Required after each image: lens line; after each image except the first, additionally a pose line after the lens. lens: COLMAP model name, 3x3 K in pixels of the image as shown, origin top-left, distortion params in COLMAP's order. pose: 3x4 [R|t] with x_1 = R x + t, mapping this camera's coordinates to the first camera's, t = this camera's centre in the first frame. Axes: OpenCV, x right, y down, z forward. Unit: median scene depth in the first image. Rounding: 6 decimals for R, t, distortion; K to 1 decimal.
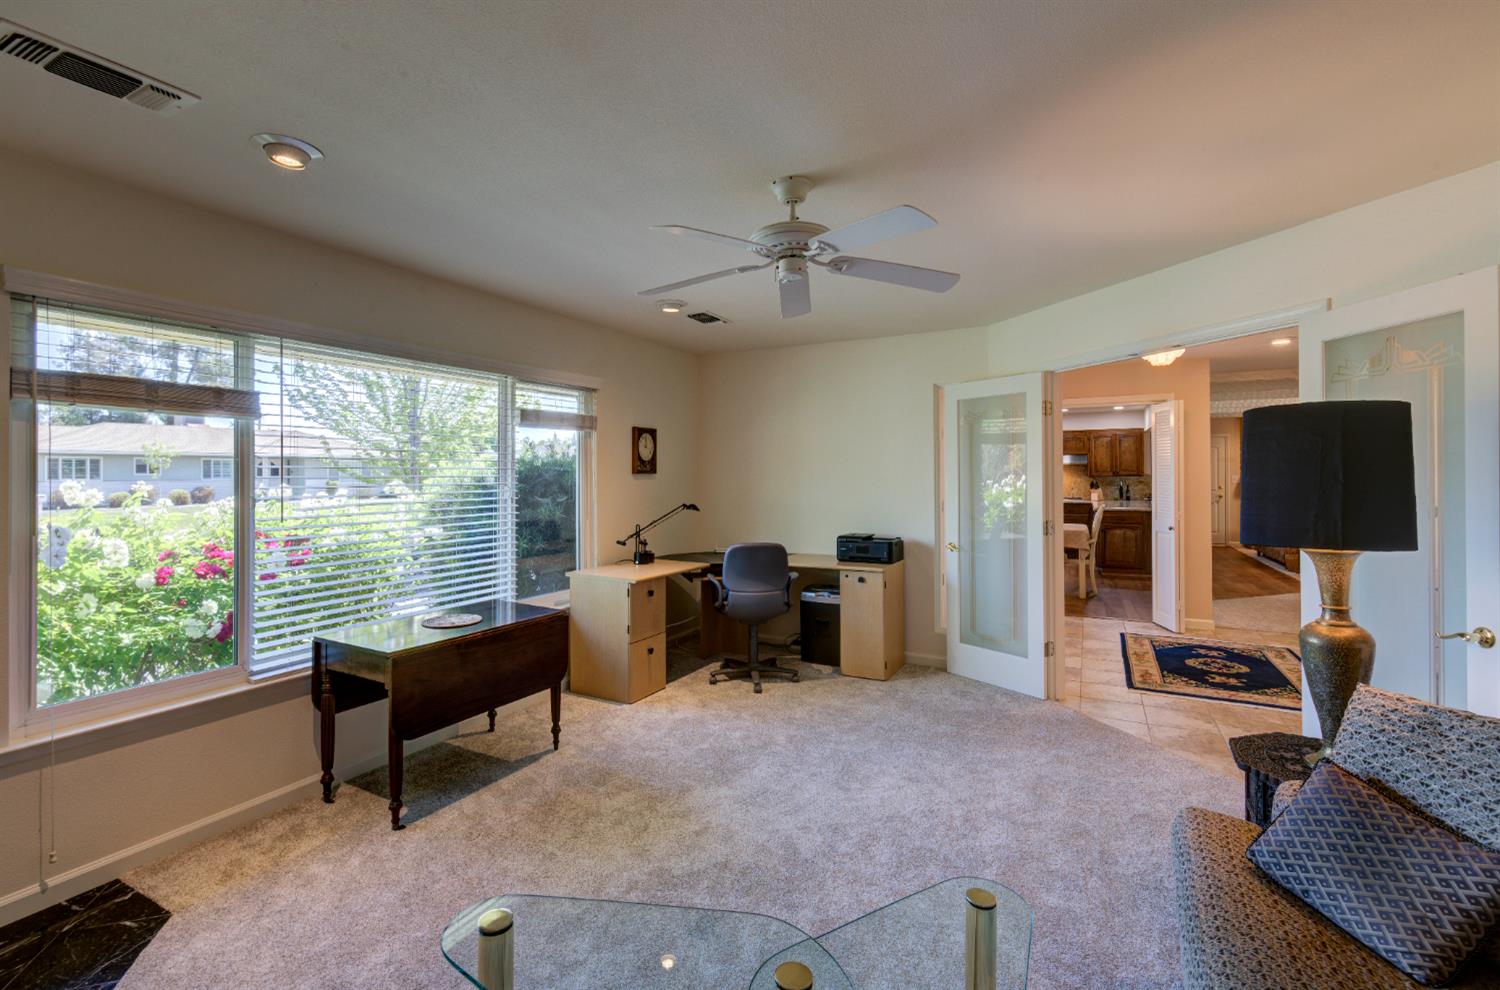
lens RADIAL K [[663.2, 0, 773.0], [0, 663.2, 468.7], [0, 0, 1]] dist [0.003393, -0.000029]
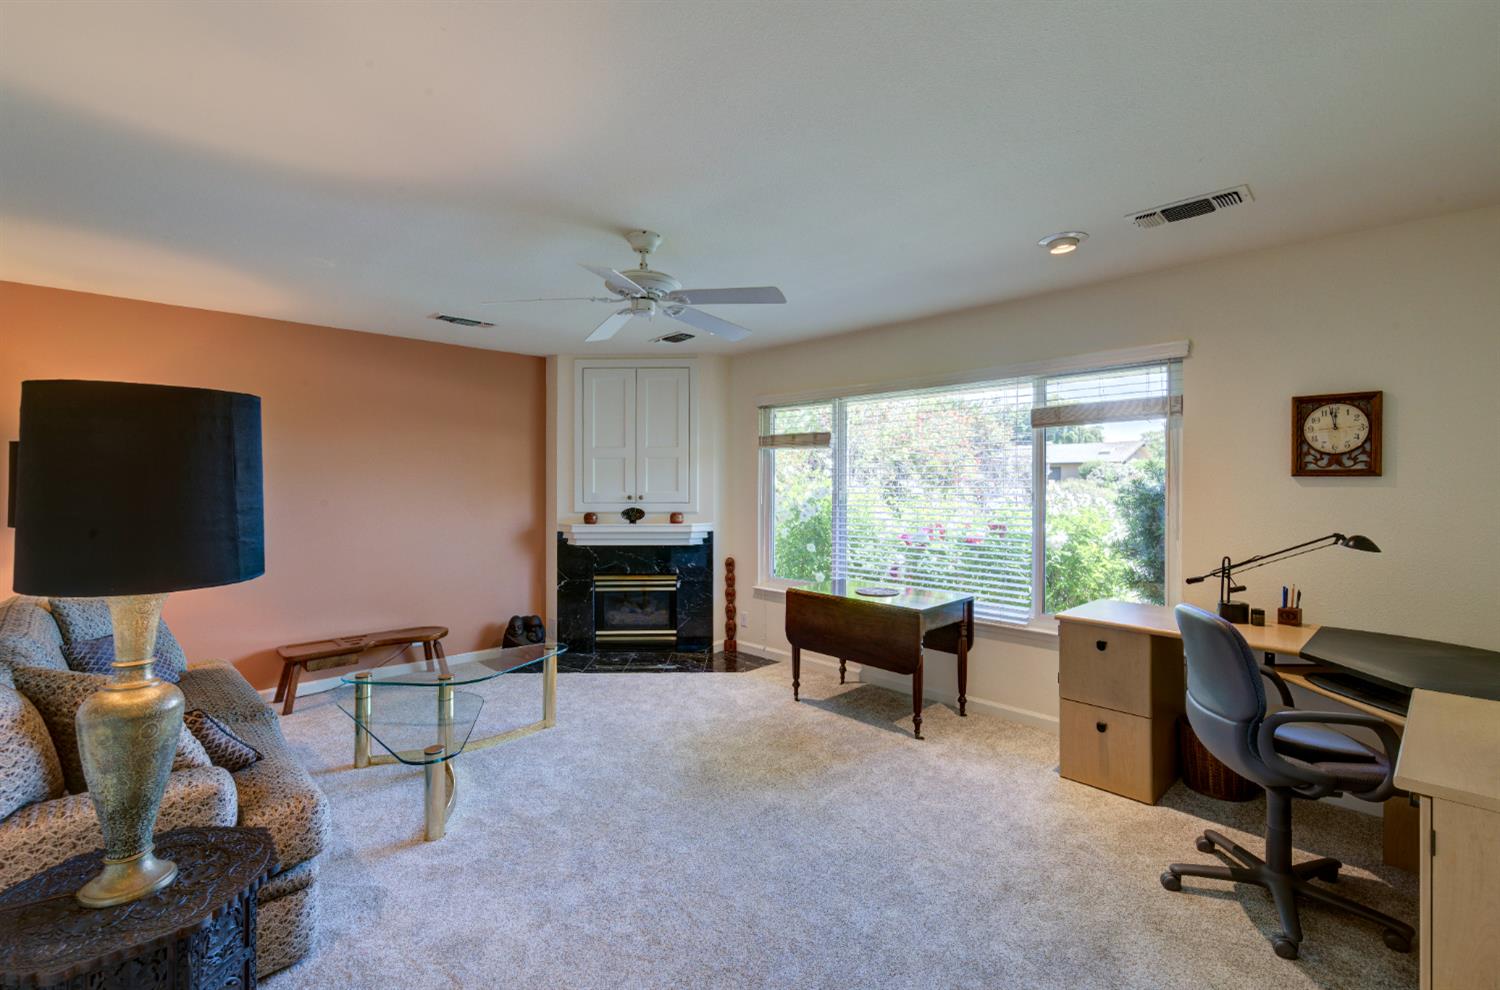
lens RADIAL K [[663.2, 0, 752.1], [0, 663.2, 493.0], [0, 0, 1]] dist [0.003393, -0.000029]
pose [[-0.333408, -0.000531, -0.942783, 0.563576], [-0.008922, 0.999957, 0.002592, 0.027344], [0.942740, 0.009276, -0.333398, 0.835152]]
